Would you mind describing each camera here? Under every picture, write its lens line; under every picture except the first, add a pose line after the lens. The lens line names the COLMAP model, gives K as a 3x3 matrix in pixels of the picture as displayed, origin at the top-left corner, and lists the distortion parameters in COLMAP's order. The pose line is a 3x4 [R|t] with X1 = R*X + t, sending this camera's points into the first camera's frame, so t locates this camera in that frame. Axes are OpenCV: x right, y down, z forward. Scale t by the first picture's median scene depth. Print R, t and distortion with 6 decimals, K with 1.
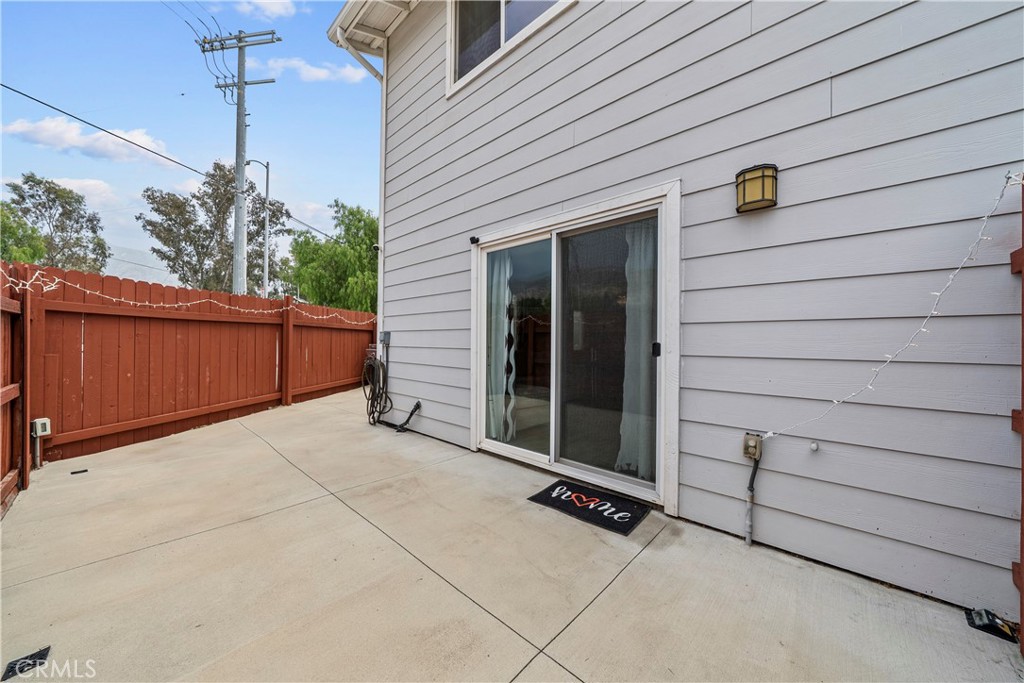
lens RADIAL K [[353.6, 0, 512.0], [0, 353.6, 341.5], [0, 0, 1]] dist [-0.000004, -0.000026]
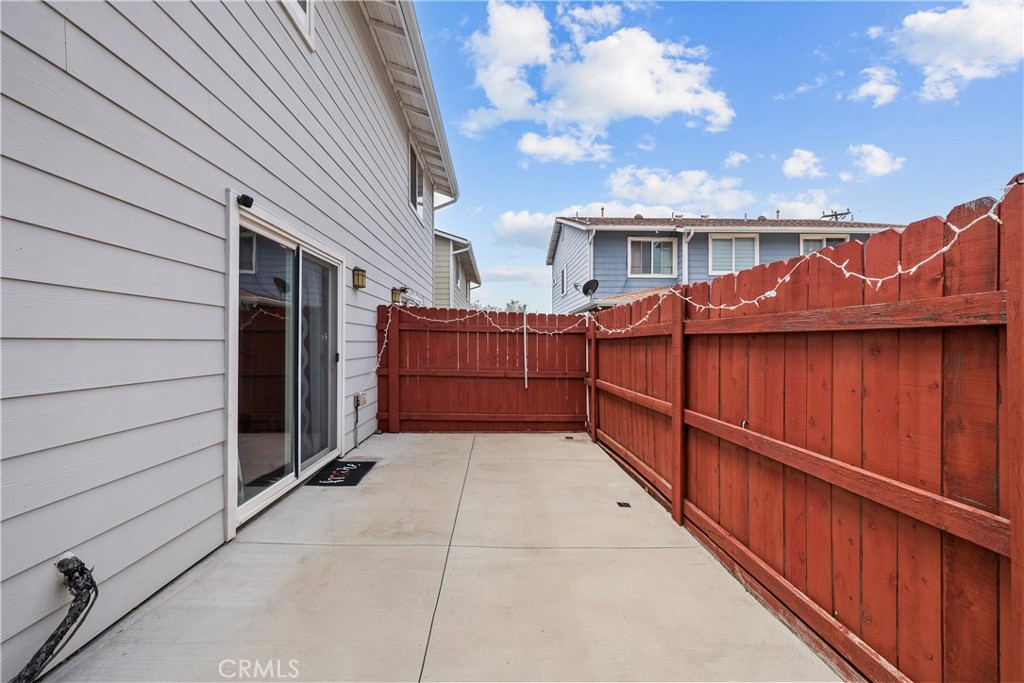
lens RADIAL K [[427.0, 0, 507.3], [0, 427.0, 342.1], [0, 0, 1]] dist [-0.001917, -0.000161]
pose [[-0.699009, -0.007019, 0.715078, -1.383130], [-0.007867, 0.999967, 0.002125, -0.050471], [-0.715069, -0.004140, -0.699041, 1.689337]]
